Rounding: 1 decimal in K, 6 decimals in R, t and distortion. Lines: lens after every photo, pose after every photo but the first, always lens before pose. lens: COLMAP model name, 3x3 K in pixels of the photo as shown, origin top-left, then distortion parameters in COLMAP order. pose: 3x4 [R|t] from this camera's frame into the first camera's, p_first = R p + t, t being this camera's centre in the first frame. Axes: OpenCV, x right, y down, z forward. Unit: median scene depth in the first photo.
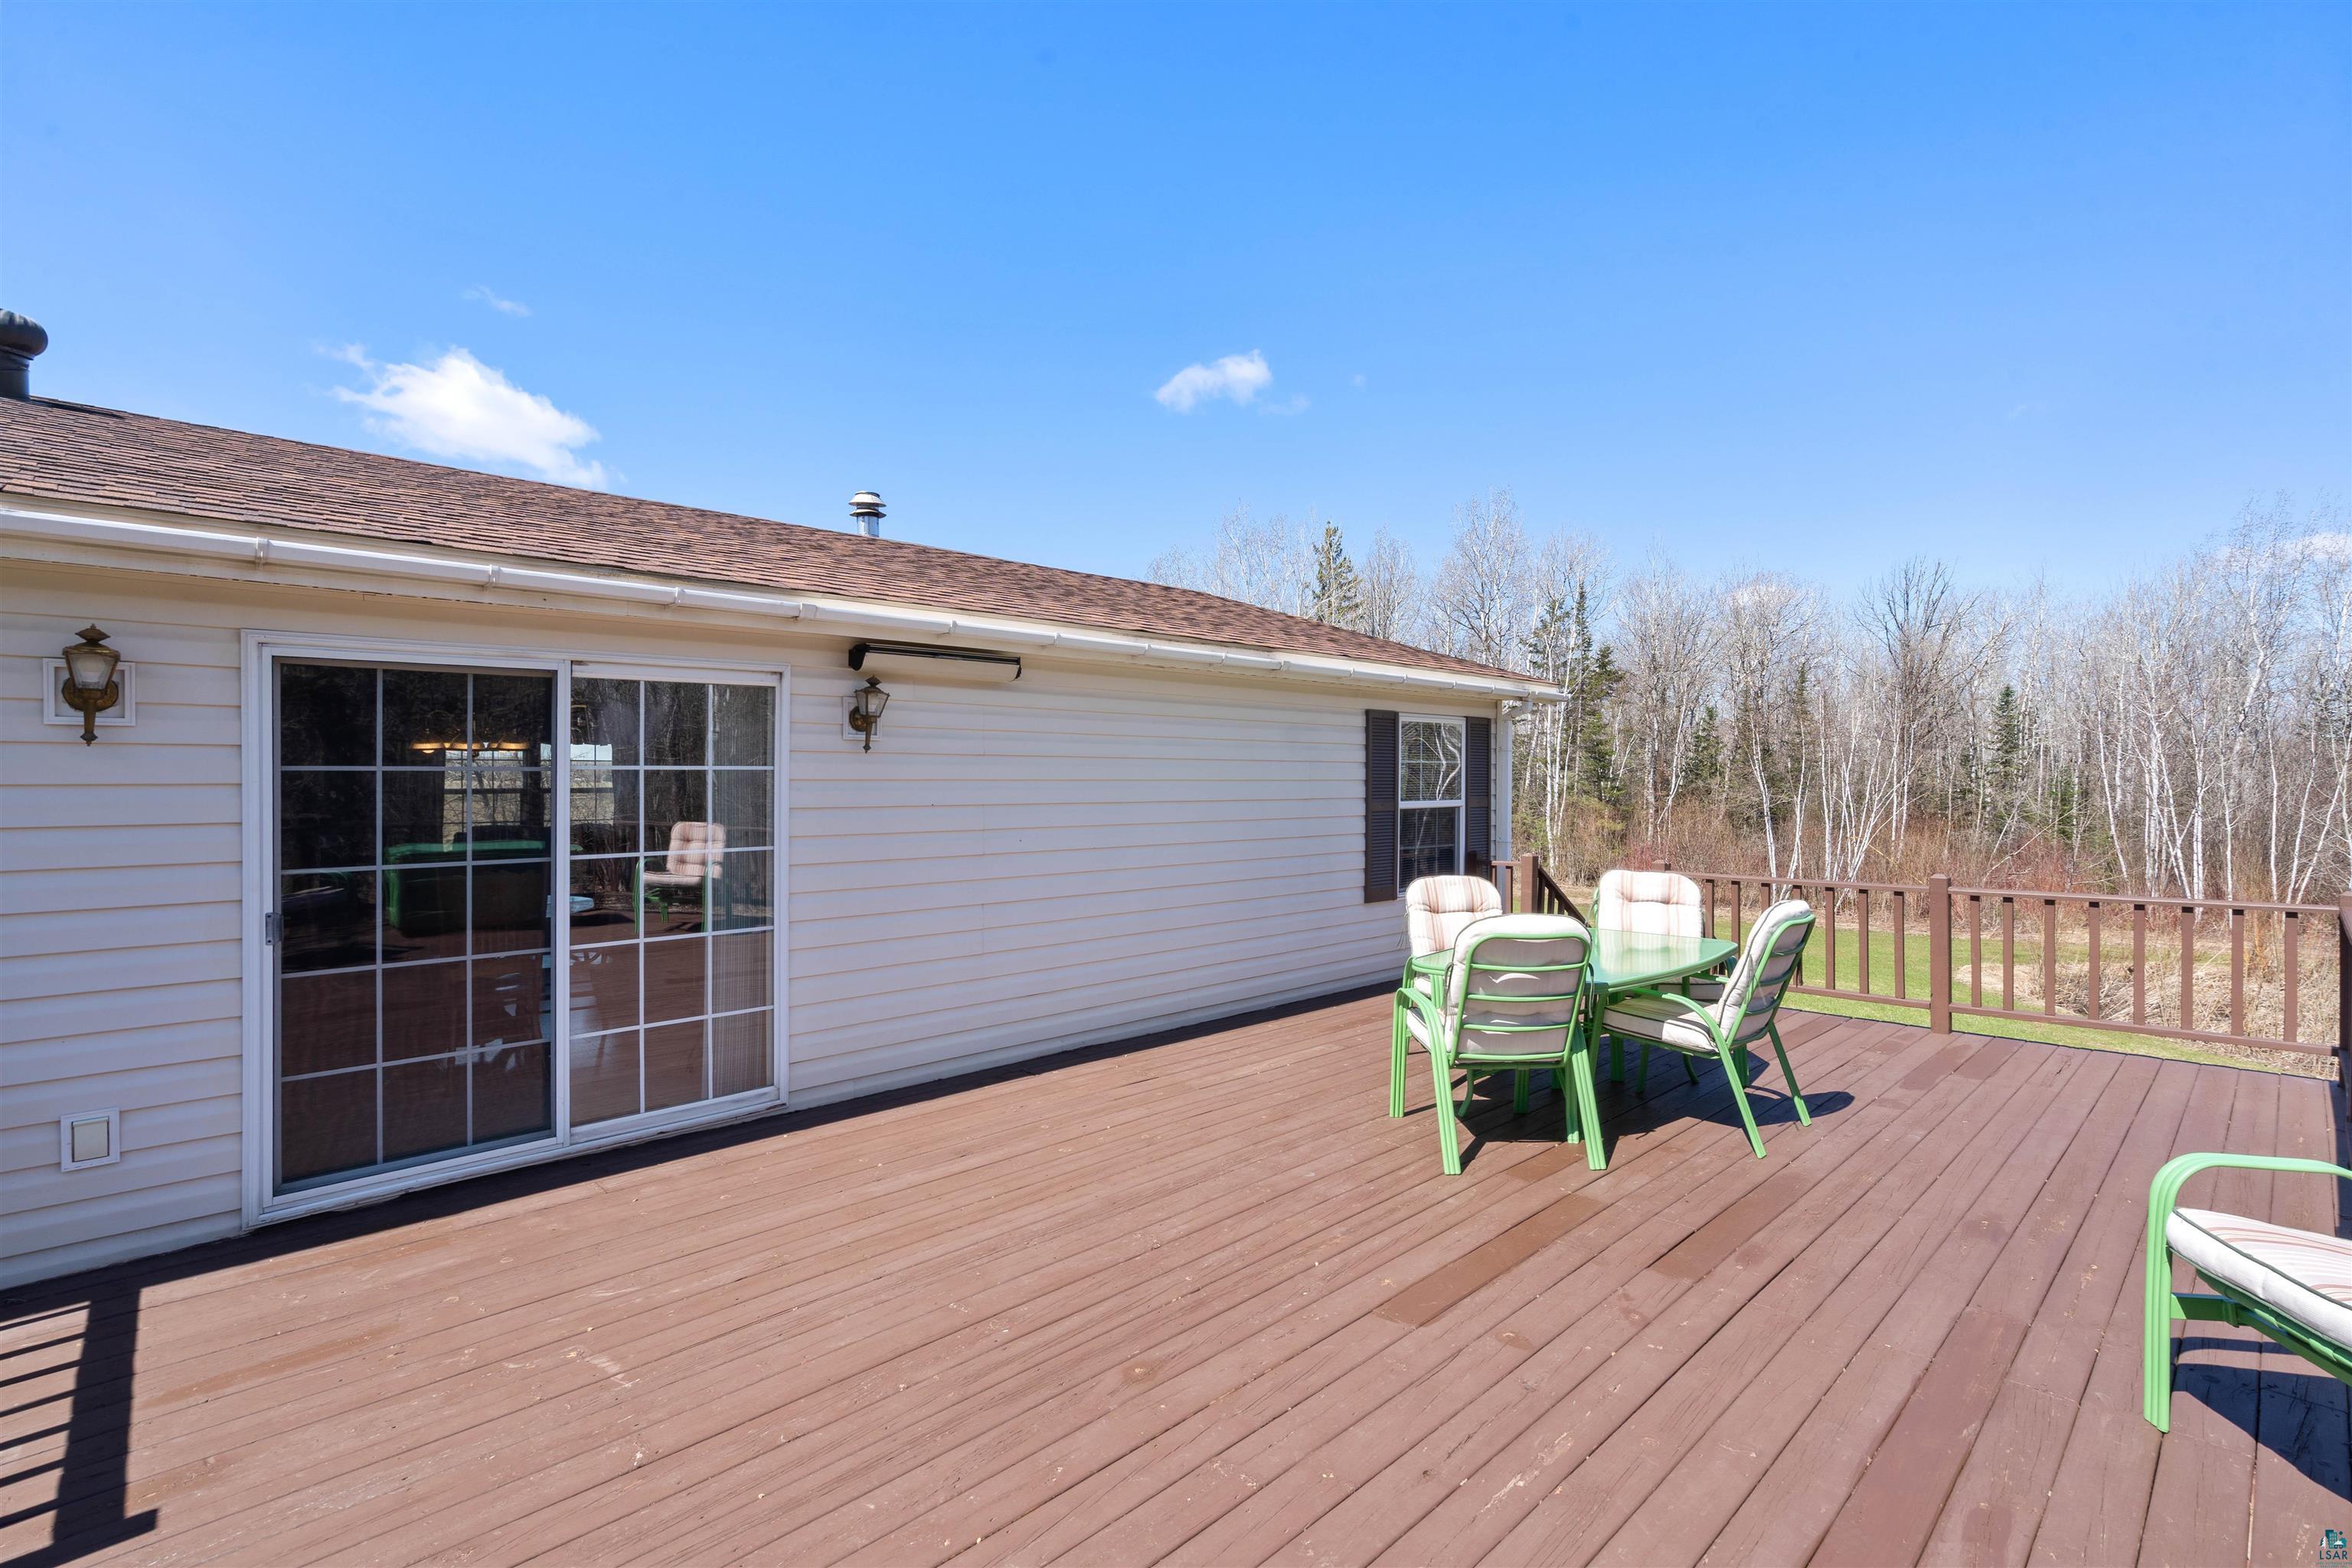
lens RADIAL K [[1084.4, 0, 1172.2], [0, 1084.4, 775.9], [0, 0, 1]] dist [-0.005365, 0.002058]
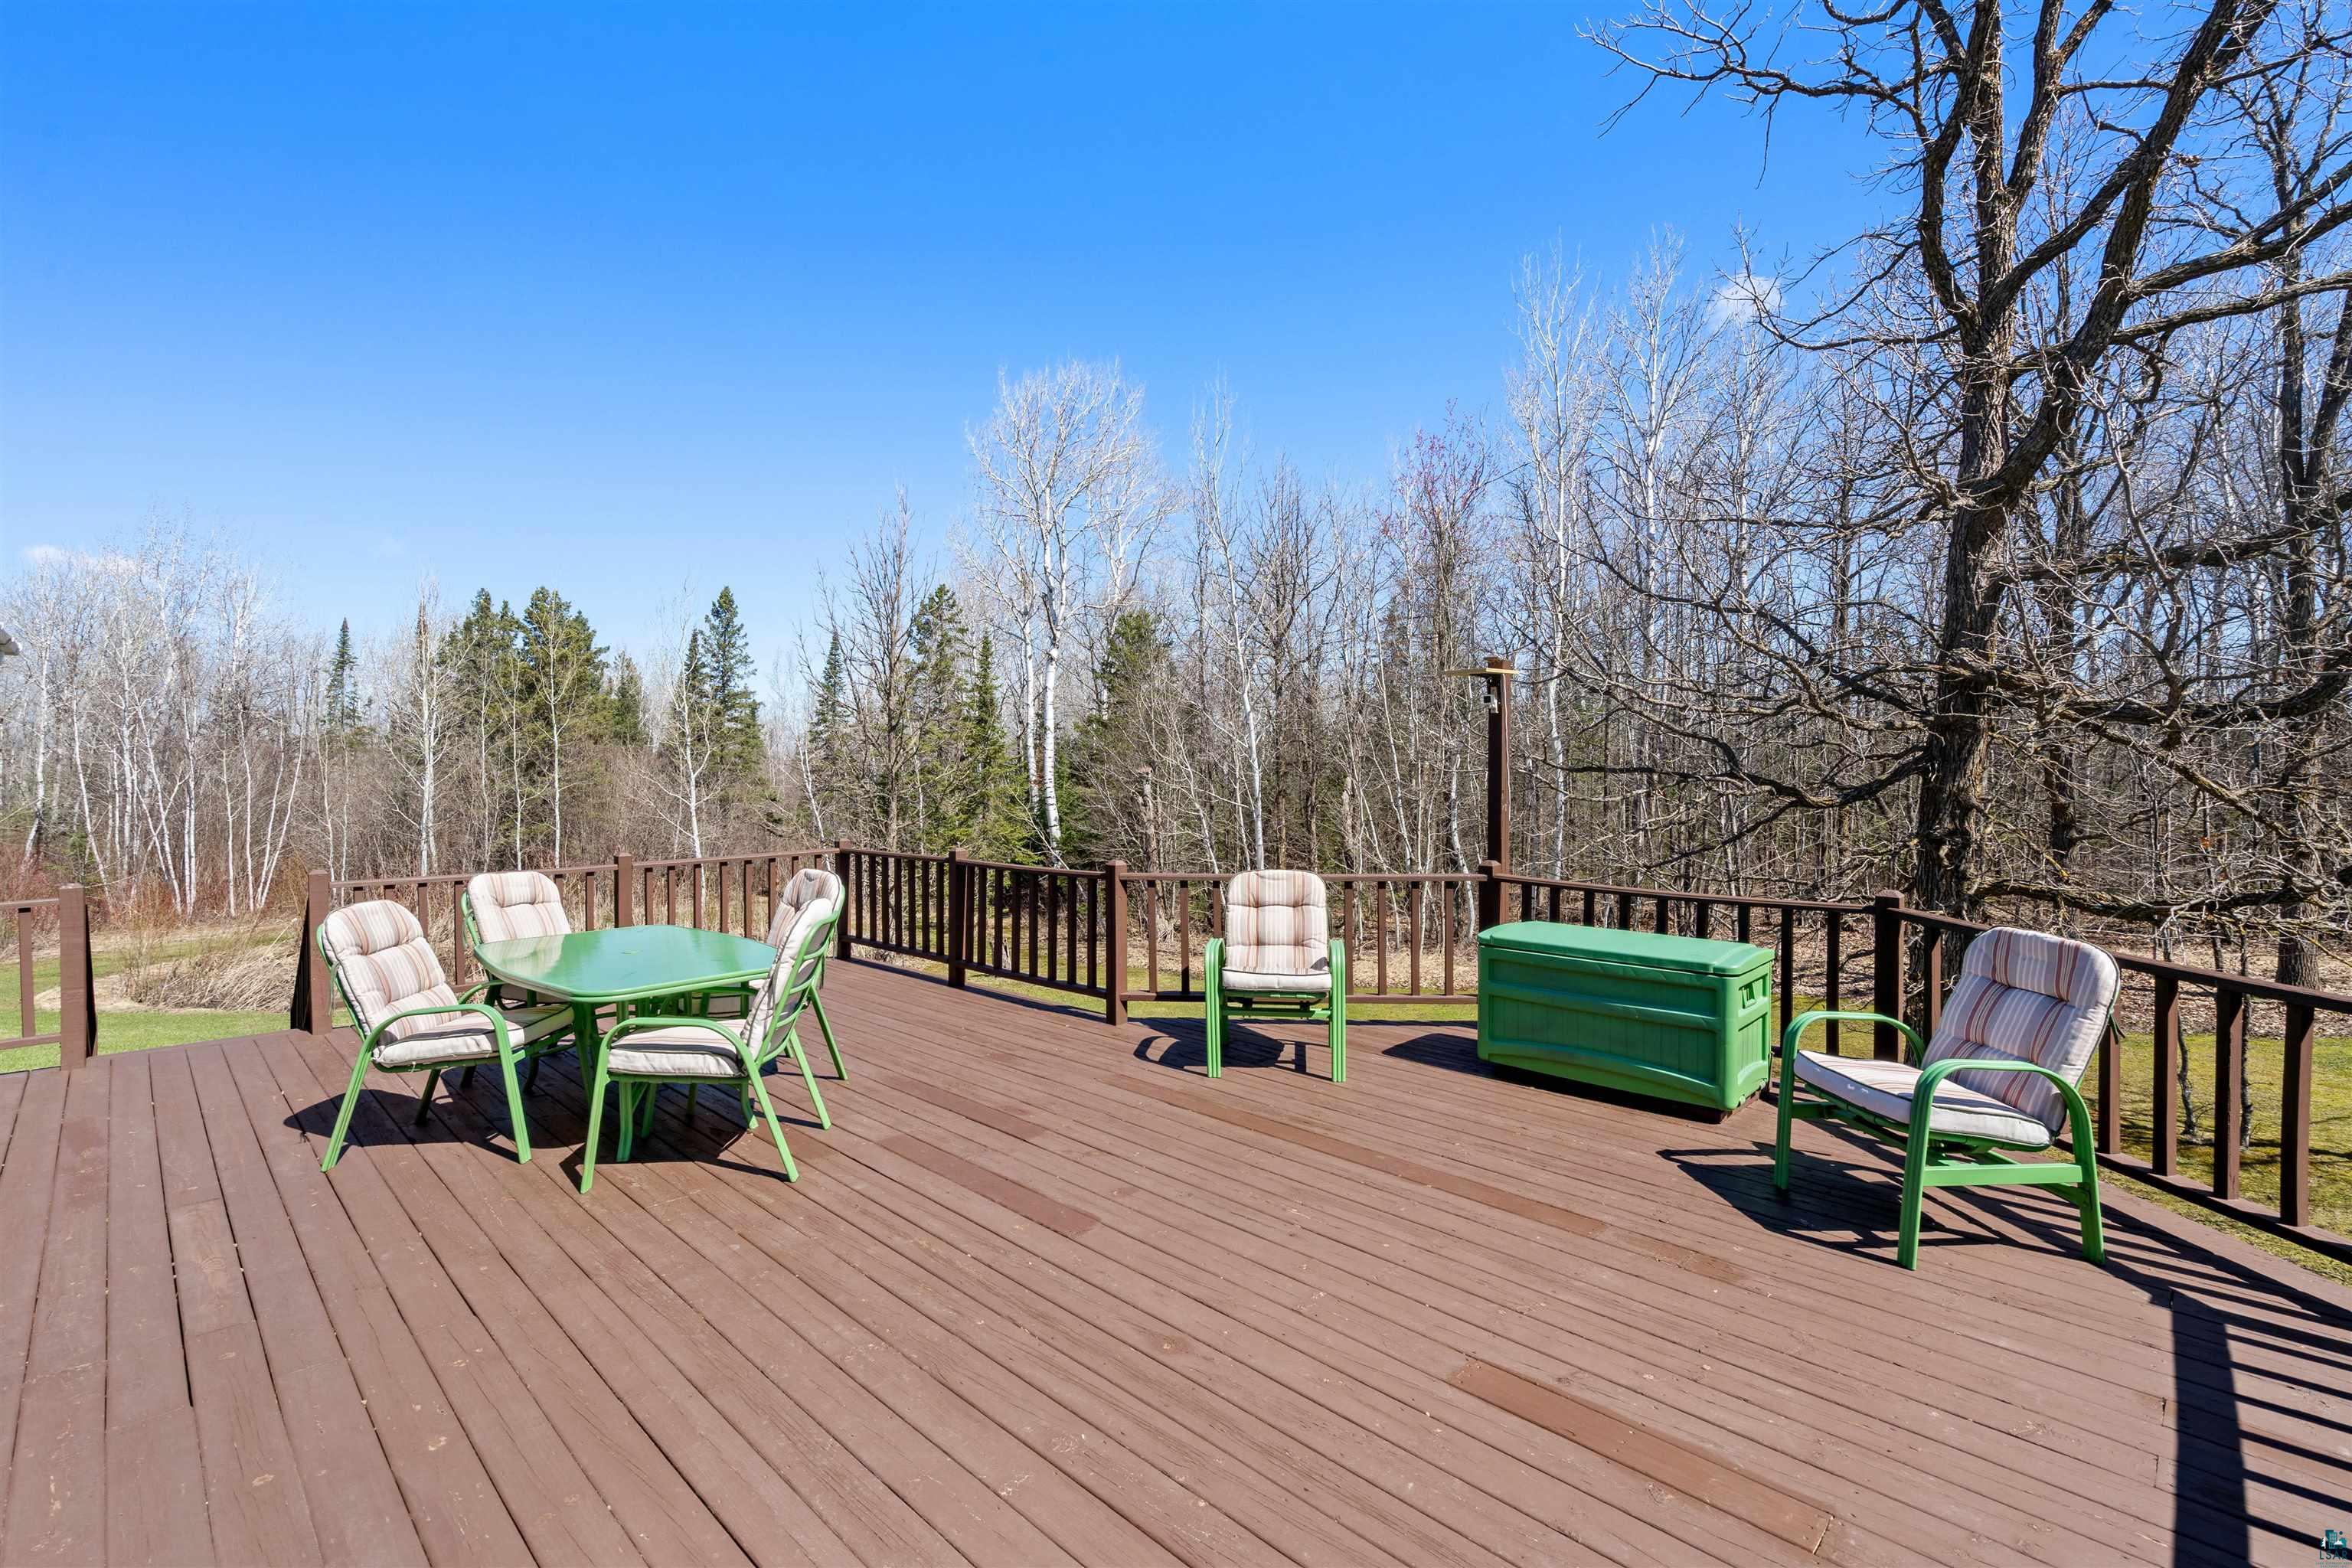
lens RADIAL K [[1084.4, 0, 1171.2], [0, 1084.4, 783.8], [0, 0, 1]] dist [-0.005365, 0.002058]
pose [[-0.029148, -0.014143, 0.999475, -0.835330], [0.005118, 0.999885, 0.014298, 0.007559], [-0.999562, 0.005532, -0.029072, 0.825986]]
